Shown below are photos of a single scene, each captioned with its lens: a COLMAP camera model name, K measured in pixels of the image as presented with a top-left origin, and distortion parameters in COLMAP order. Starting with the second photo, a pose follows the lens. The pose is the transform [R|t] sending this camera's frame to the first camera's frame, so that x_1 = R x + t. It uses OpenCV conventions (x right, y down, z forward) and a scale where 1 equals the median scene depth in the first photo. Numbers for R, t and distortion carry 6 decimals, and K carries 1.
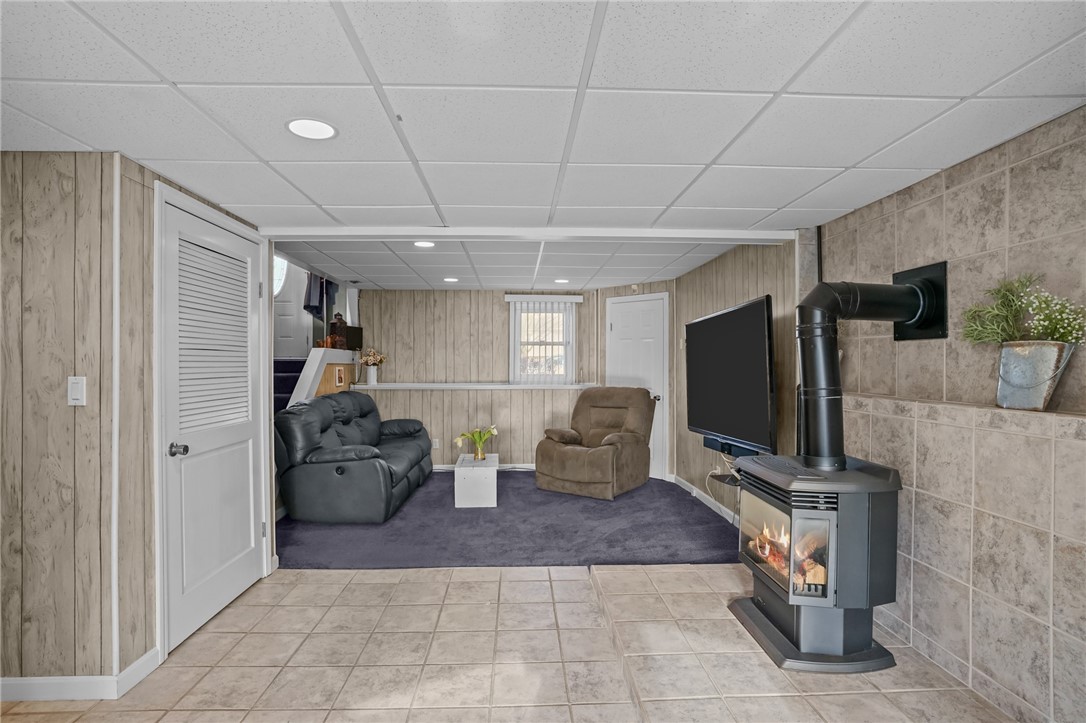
lens RADIAL K [[542.5, 0, 543.0], [0, 542.5, 361.5], [0, 0, 1]] dist [-0.031783, 0.001575]
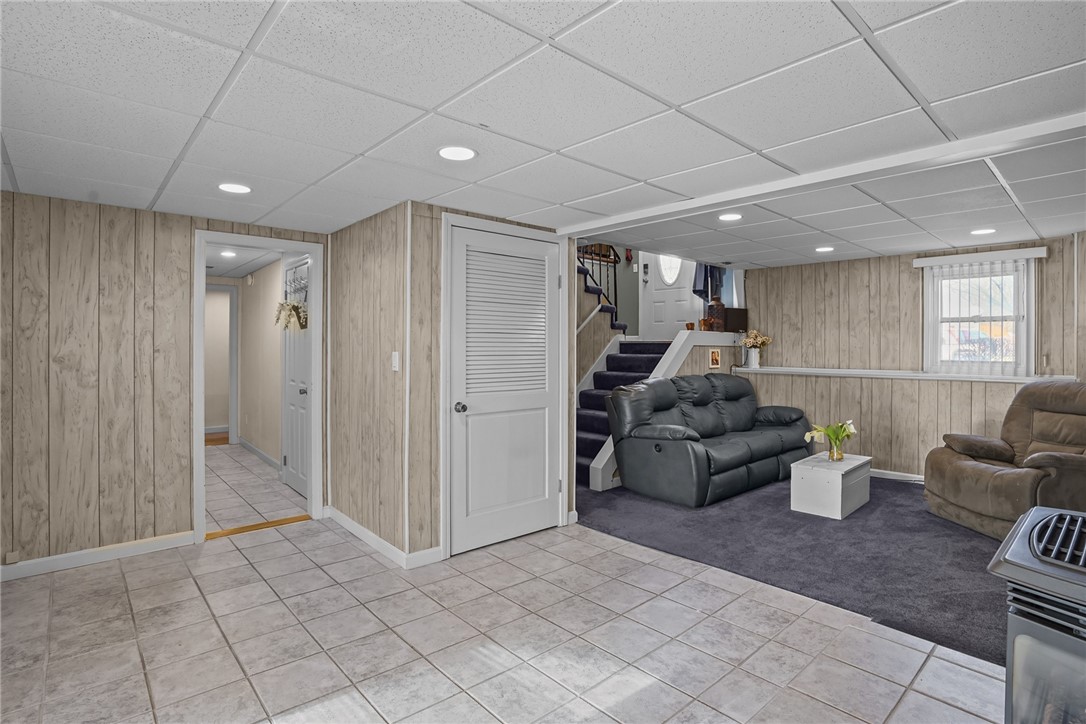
lens RADIAL K [[547.4, 0, 542.1], [0, 547.4, 338.6], [0, 0, 1]] dist [-0.086332, 0.042931]
pose [[0.642675, -0.008170, -0.766095, 0.278211], [-0.001144, 0.999932, -0.011624, 0.003760], [0.766138, 0.008347, 0.642622, 0.150452]]
